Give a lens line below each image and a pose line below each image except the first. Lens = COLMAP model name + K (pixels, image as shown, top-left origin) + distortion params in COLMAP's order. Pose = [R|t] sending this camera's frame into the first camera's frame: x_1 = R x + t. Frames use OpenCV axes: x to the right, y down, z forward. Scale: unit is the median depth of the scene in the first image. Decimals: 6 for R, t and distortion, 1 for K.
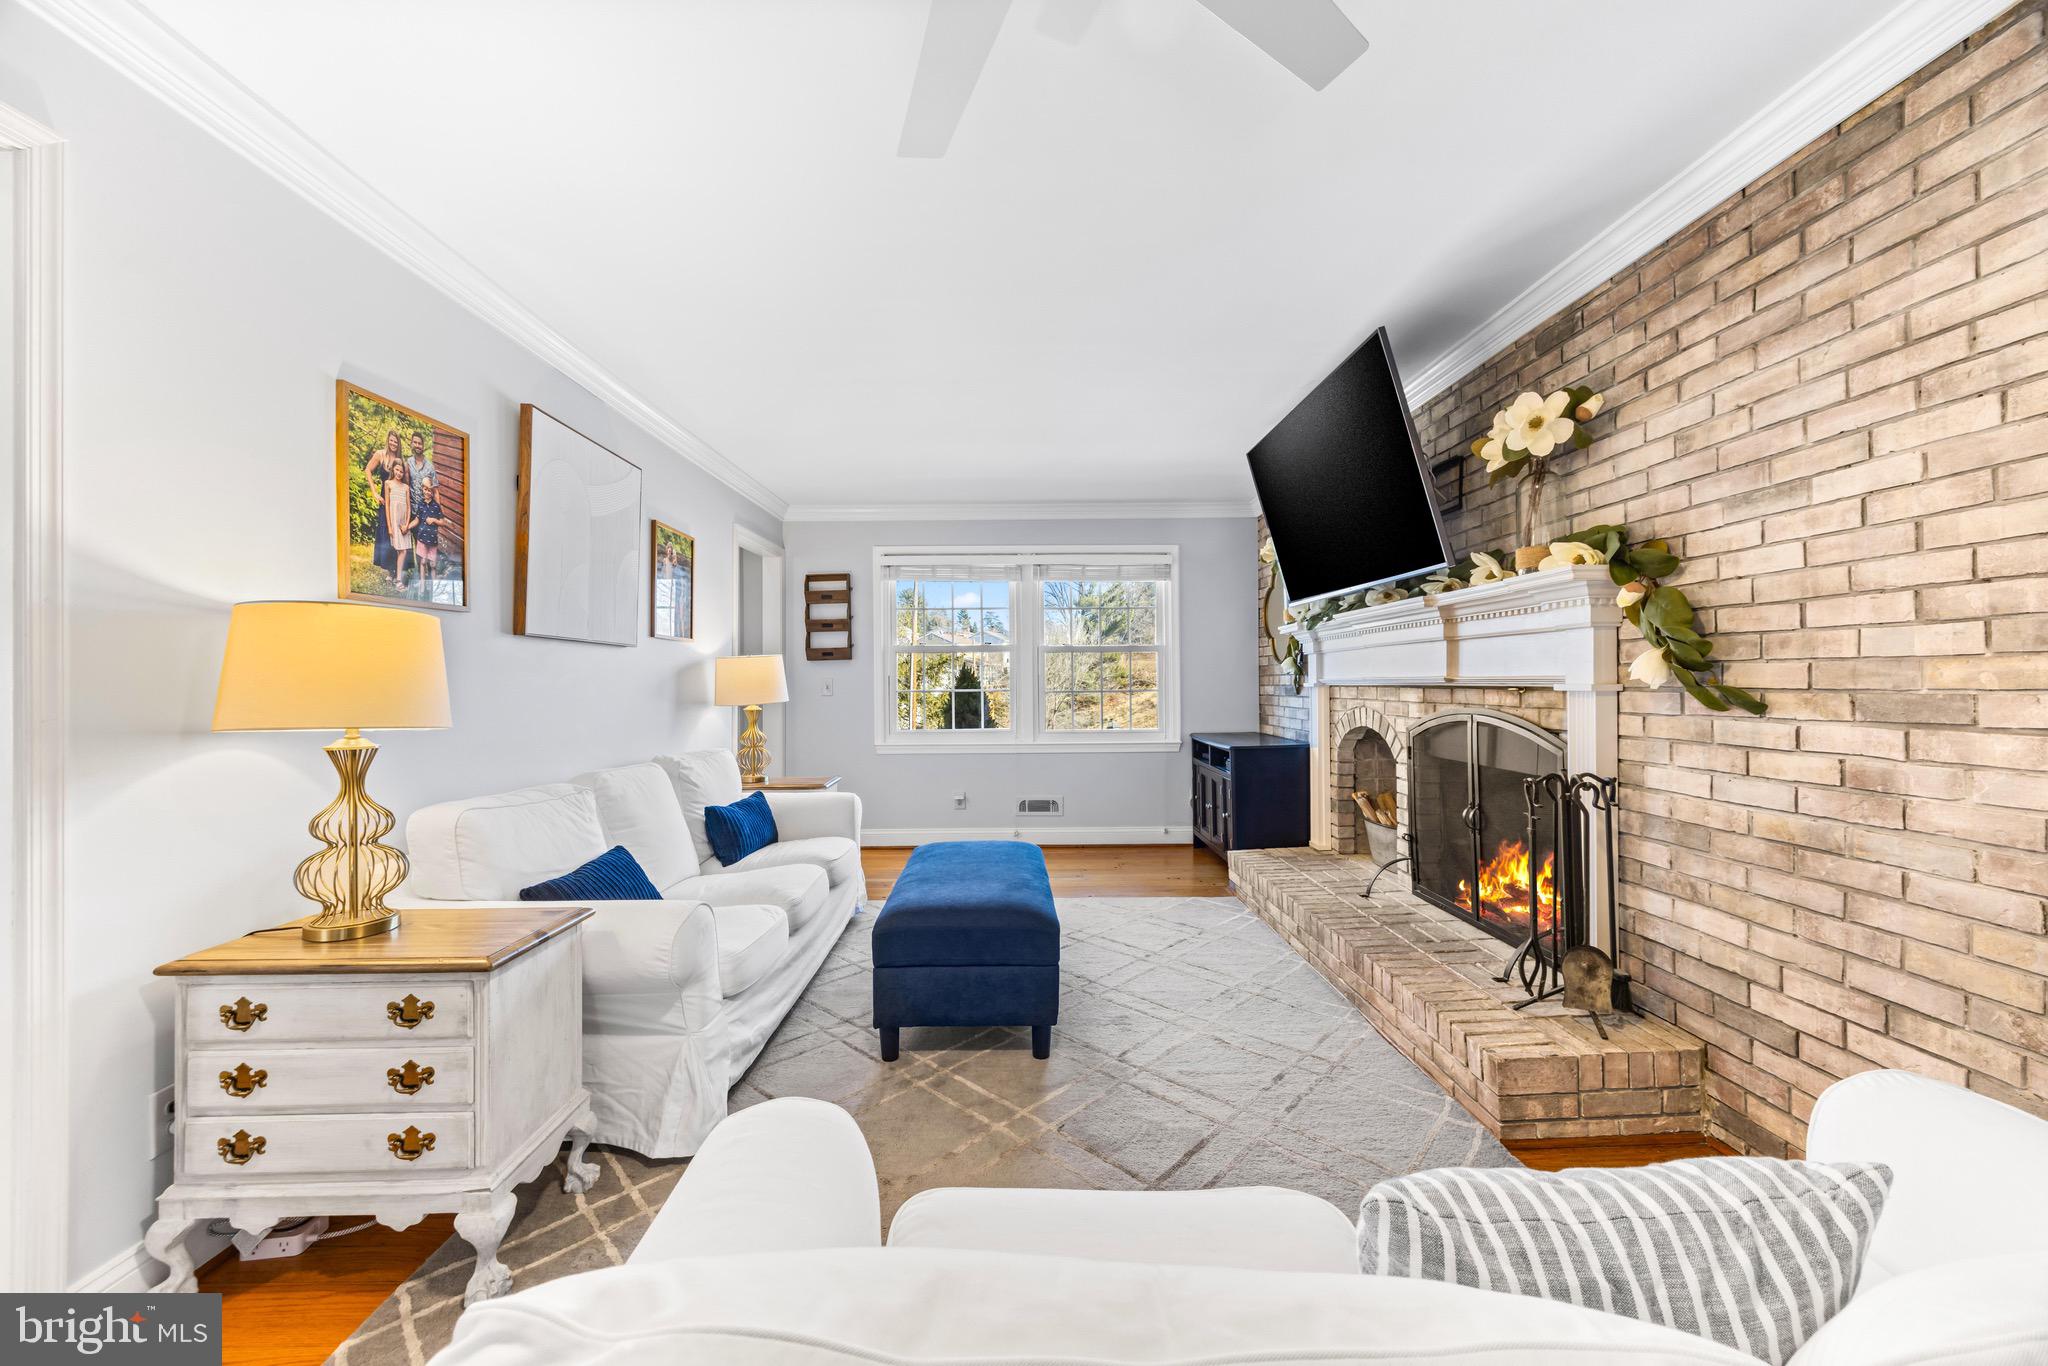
lens RADIAL K [[778.3, 0, 1021.8], [0, 778.3, 684.3], [0, 0, 1]] dist [-0.000775, 0.000219]
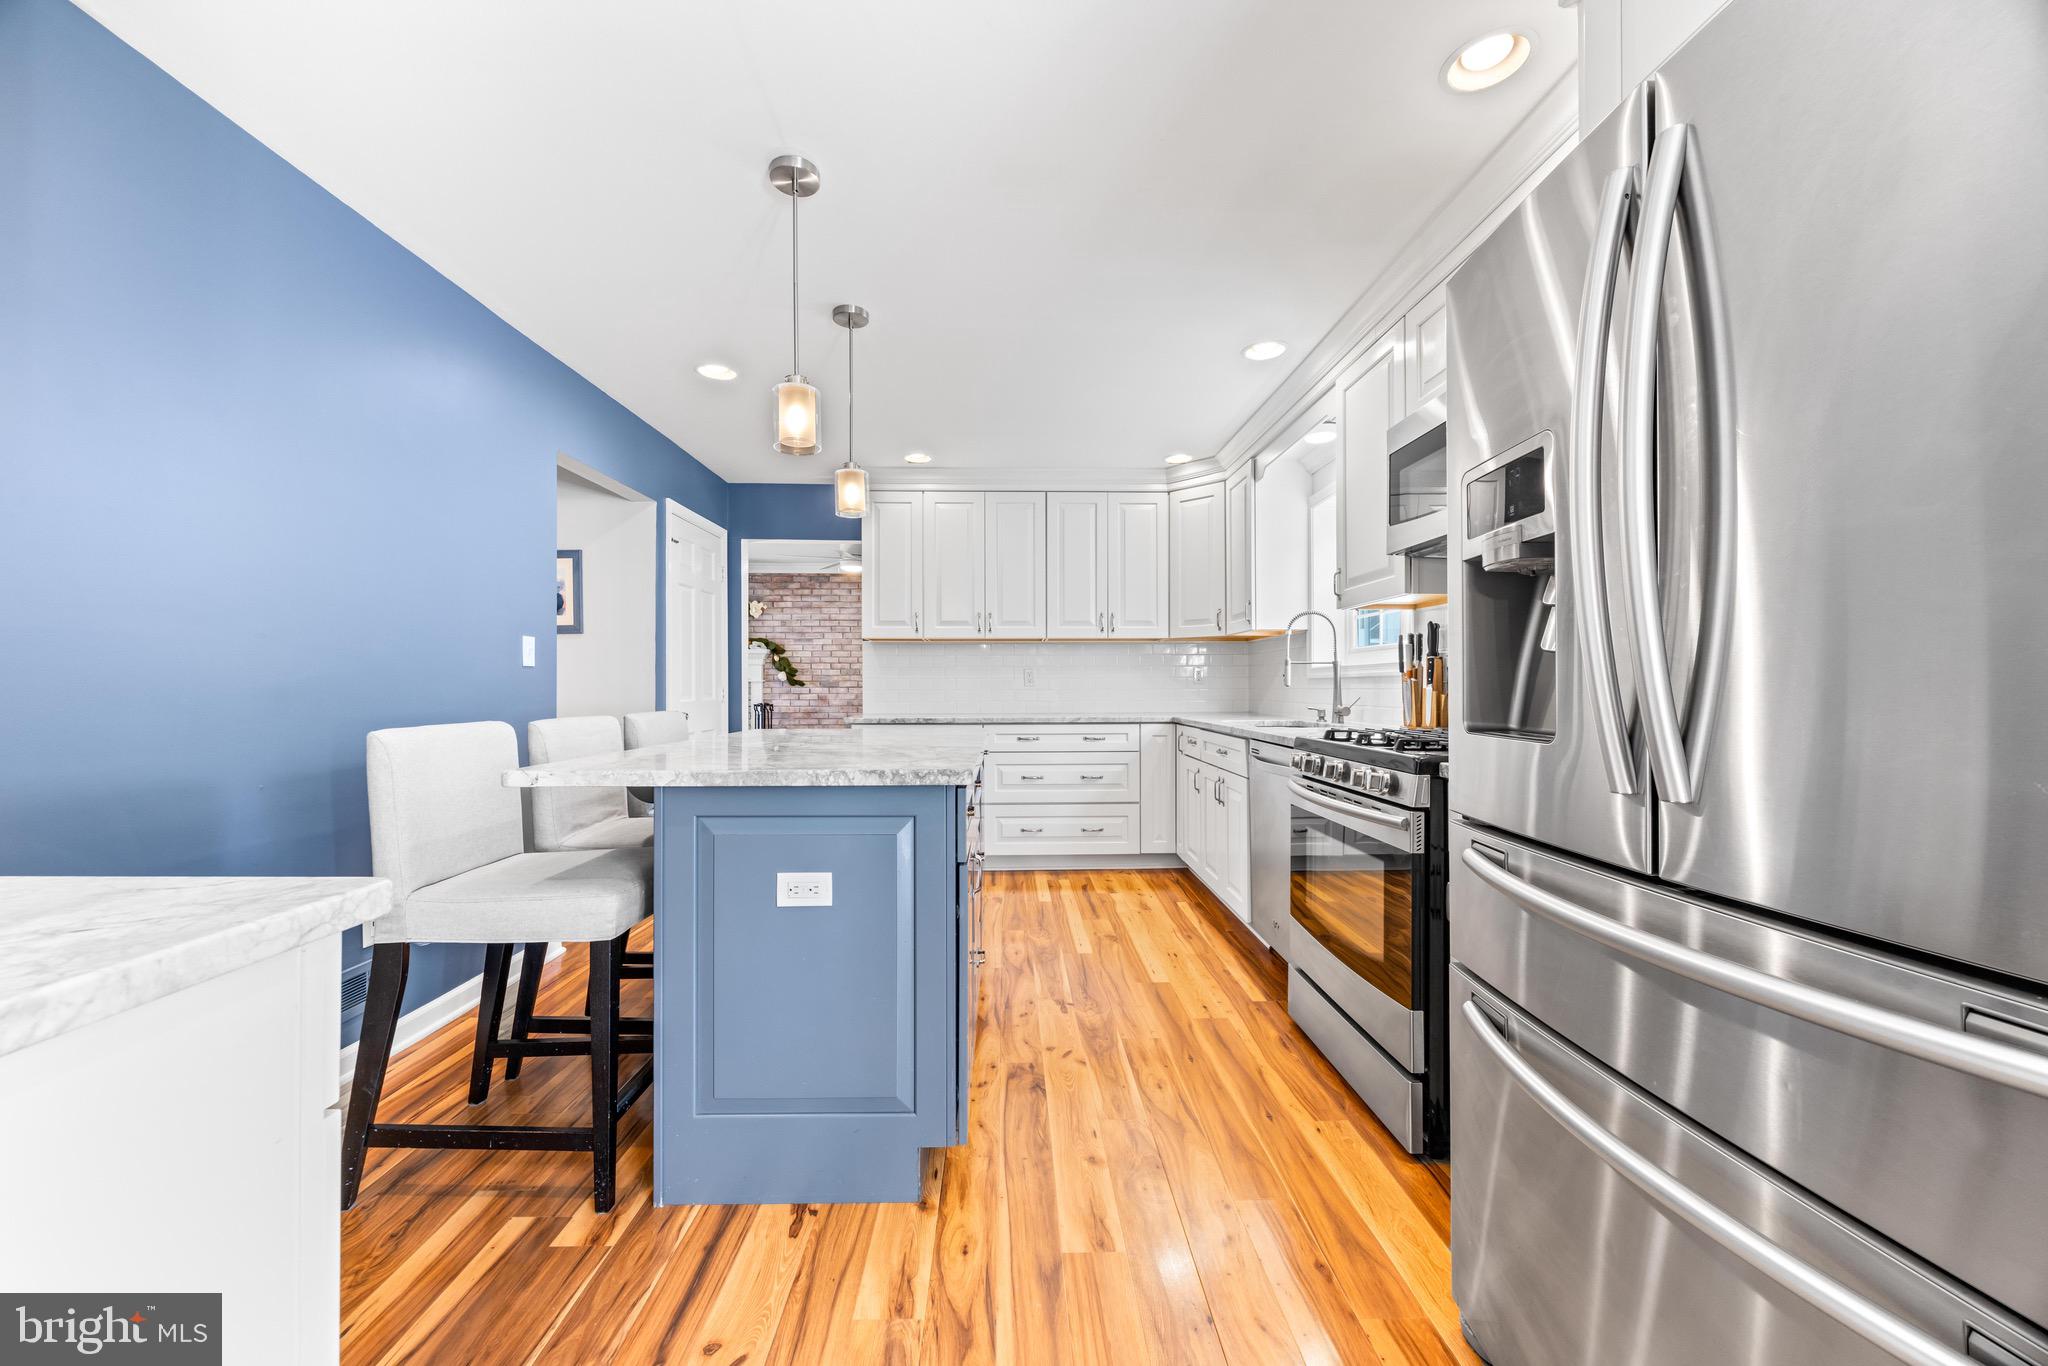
lens RADIAL K [[774.2, 0, 1018.7], [0, 774.2, 681.8], [0, 0, 1]] dist [-0.002598, 0.000020]
pose [[-0.011589, 0.009332, 0.999889, -3.431789], [0.001136, 0.999956, -0.009319, 0.051870], [-0.999932, 0.001028, -0.011599, -0.238709]]
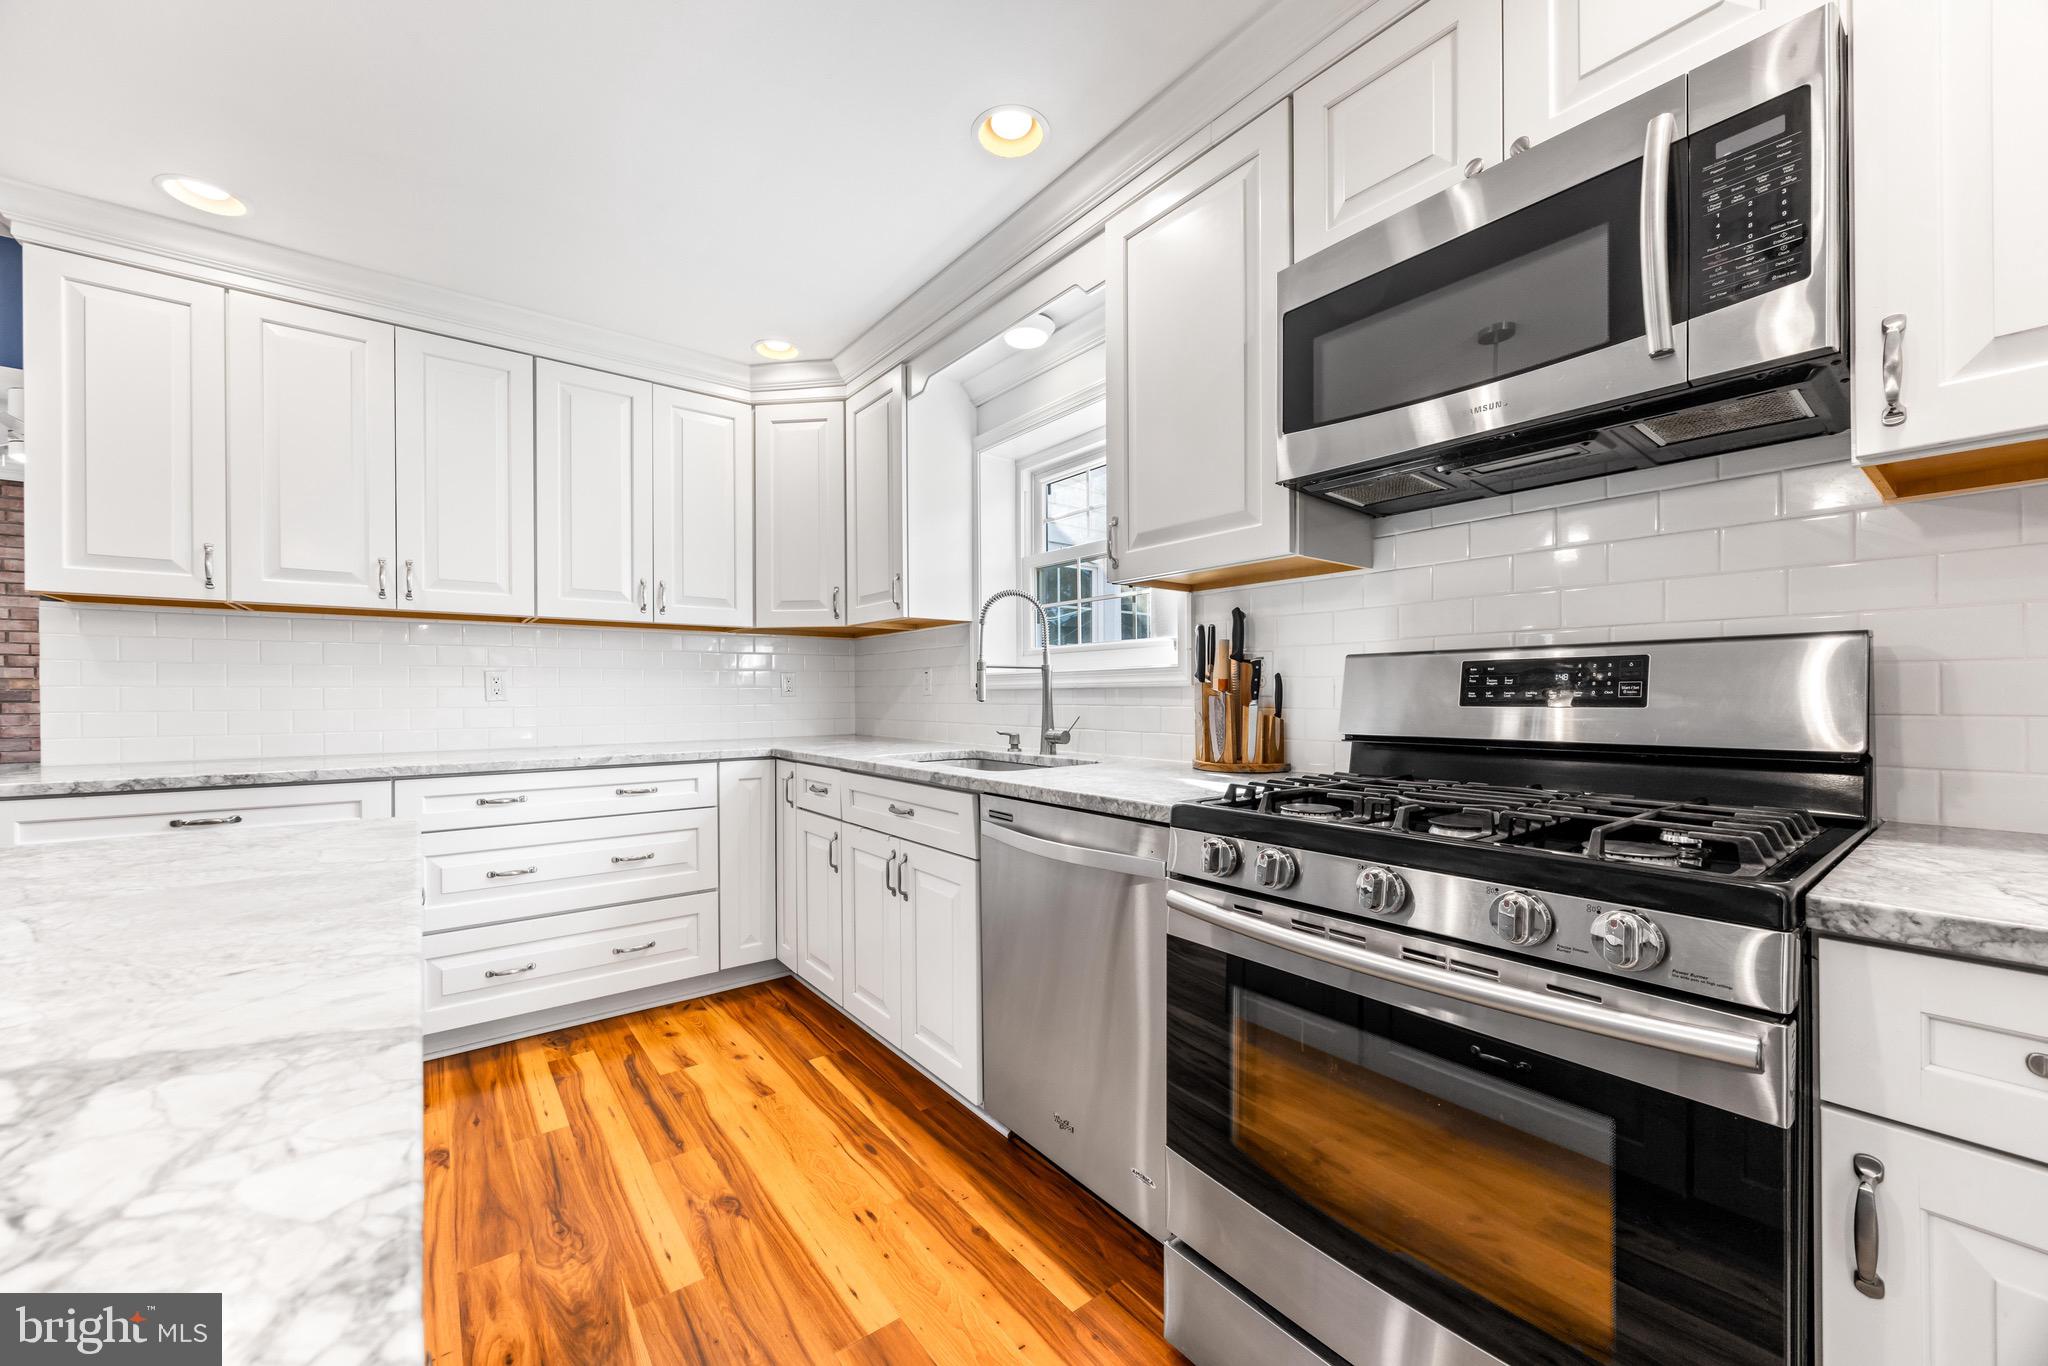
lens RADIAL K [[777.9, 0, 1023.2], [0, 777.9, 693.8], [0, 0, 1]] dist [-0.001652, 0.000093]
pose [[-0.608711, 0.005046, 0.793376, -2.634262], [0.004983, 0.999984, -0.002538, 0.038211], [-0.793376, 0.002409, -0.608727, -0.200097]]
